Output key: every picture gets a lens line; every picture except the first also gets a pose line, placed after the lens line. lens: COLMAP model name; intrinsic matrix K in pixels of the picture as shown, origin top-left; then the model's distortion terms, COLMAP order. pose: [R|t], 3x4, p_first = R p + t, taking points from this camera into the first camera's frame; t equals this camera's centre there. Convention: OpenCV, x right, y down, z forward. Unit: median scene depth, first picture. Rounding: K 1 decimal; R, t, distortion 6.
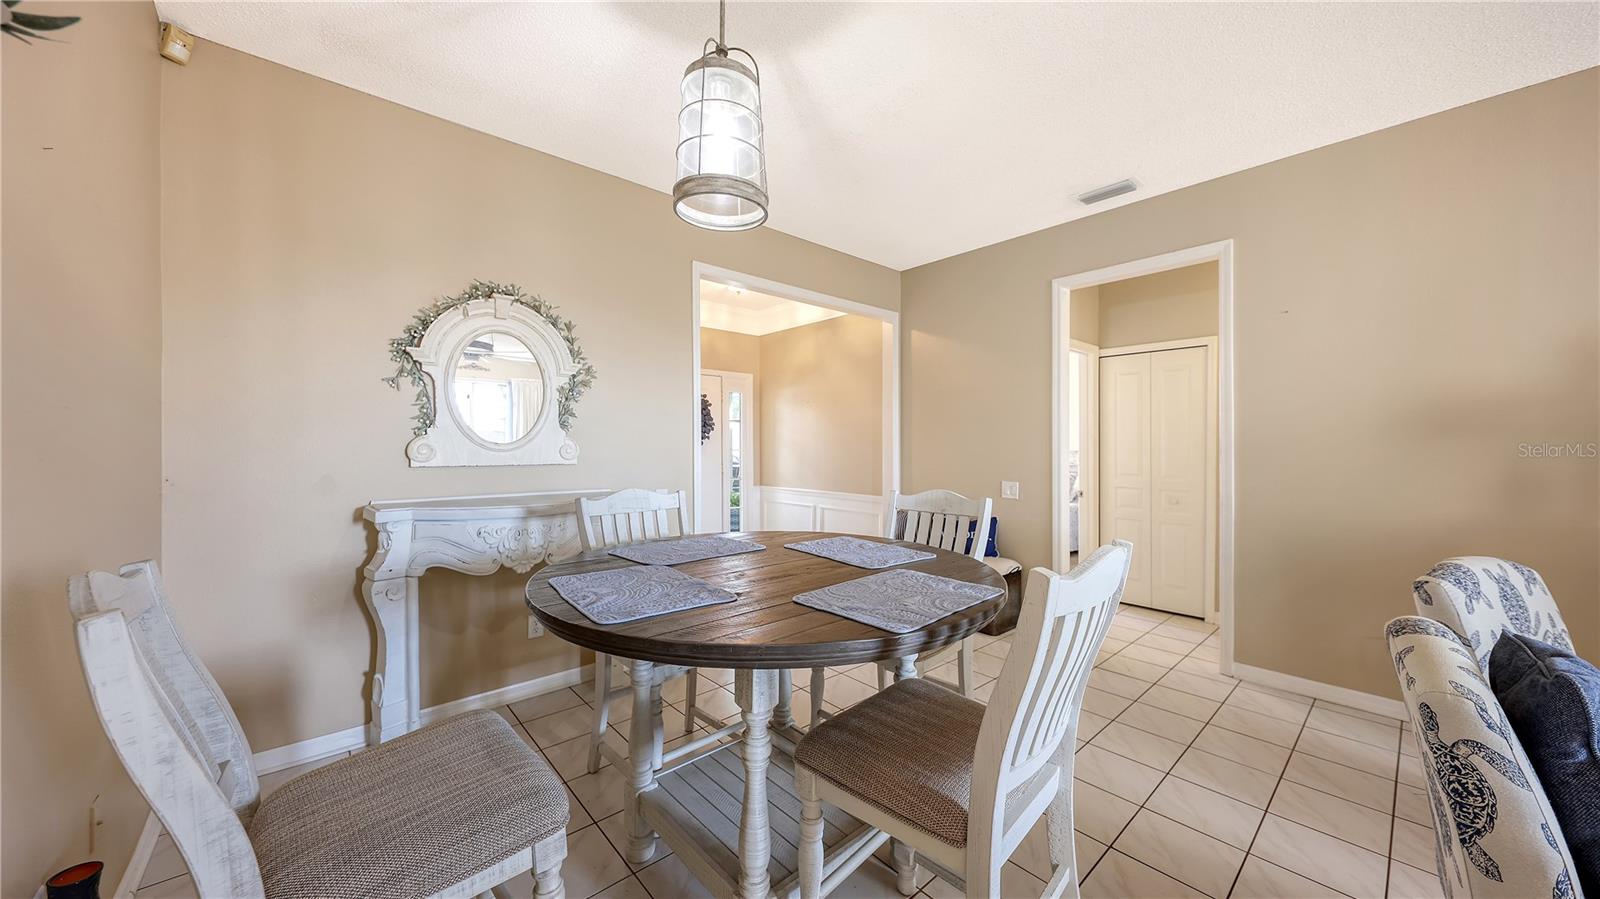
lens RADIAL K [[557.5, 0, 802.1], [0, 557.5, 447.6], [0, 0, 1]] dist [-0.001157, -0.000199]
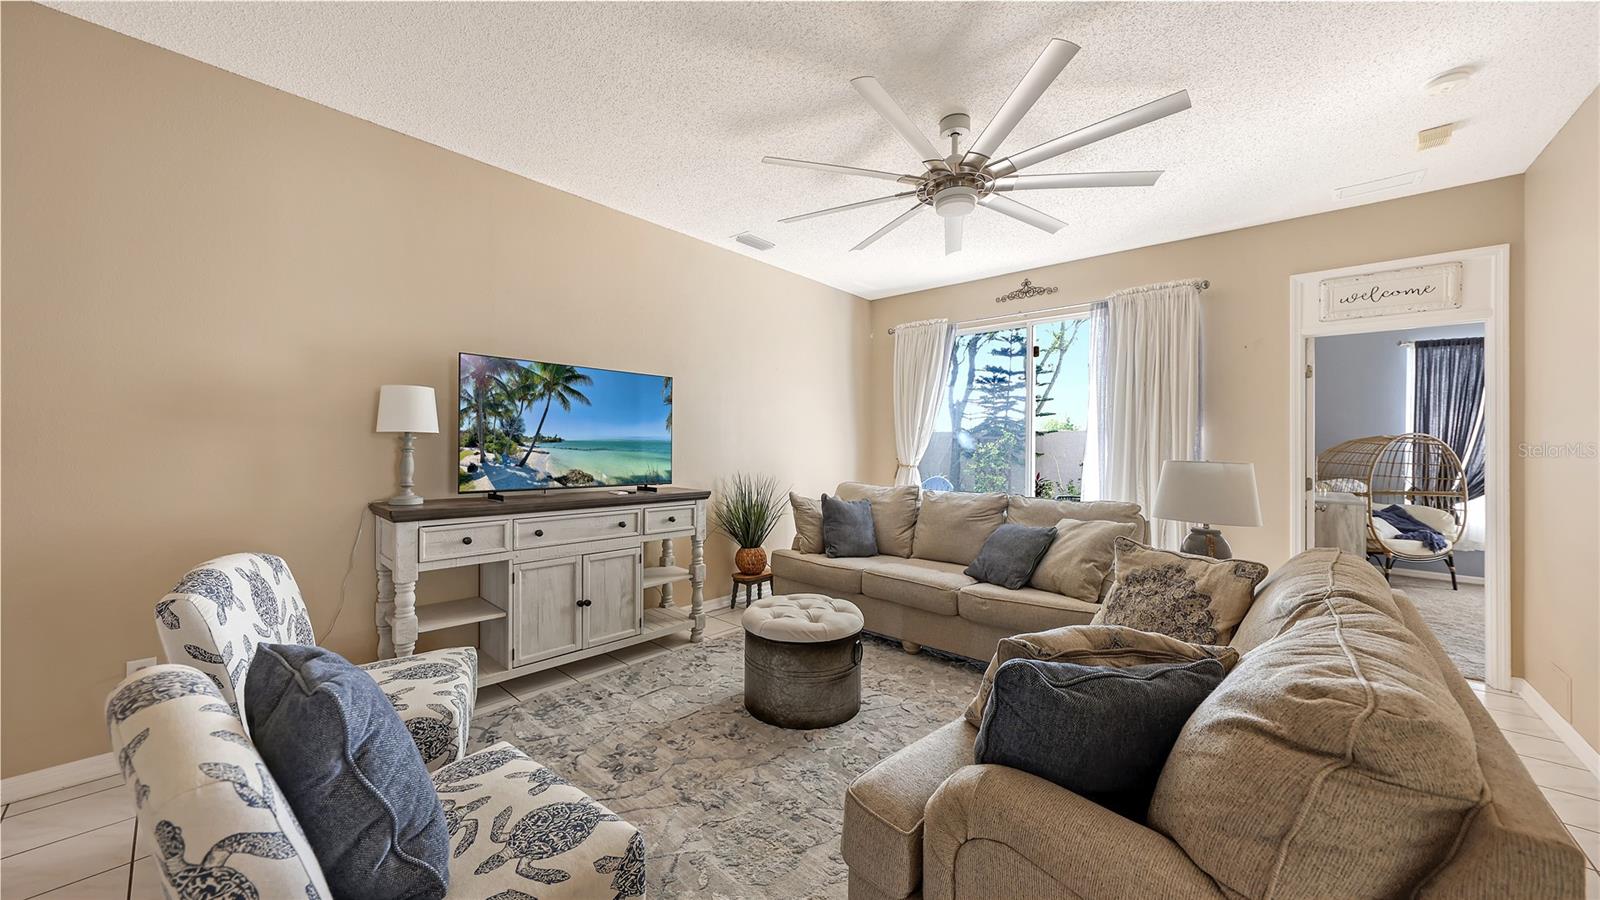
lens RADIAL K [[557.5, 0, 802.5], [0, 557.5, 444.4], [0, 0, 1]] dist [-0.001157, -0.000199]
pose [[-0.114646, -0.002111, 0.993404, 0.305974], [-0.010780, 0.999942, 0.000880, 0.005773], [-0.993348, -0.010608, -0.114662, 0.264991]]
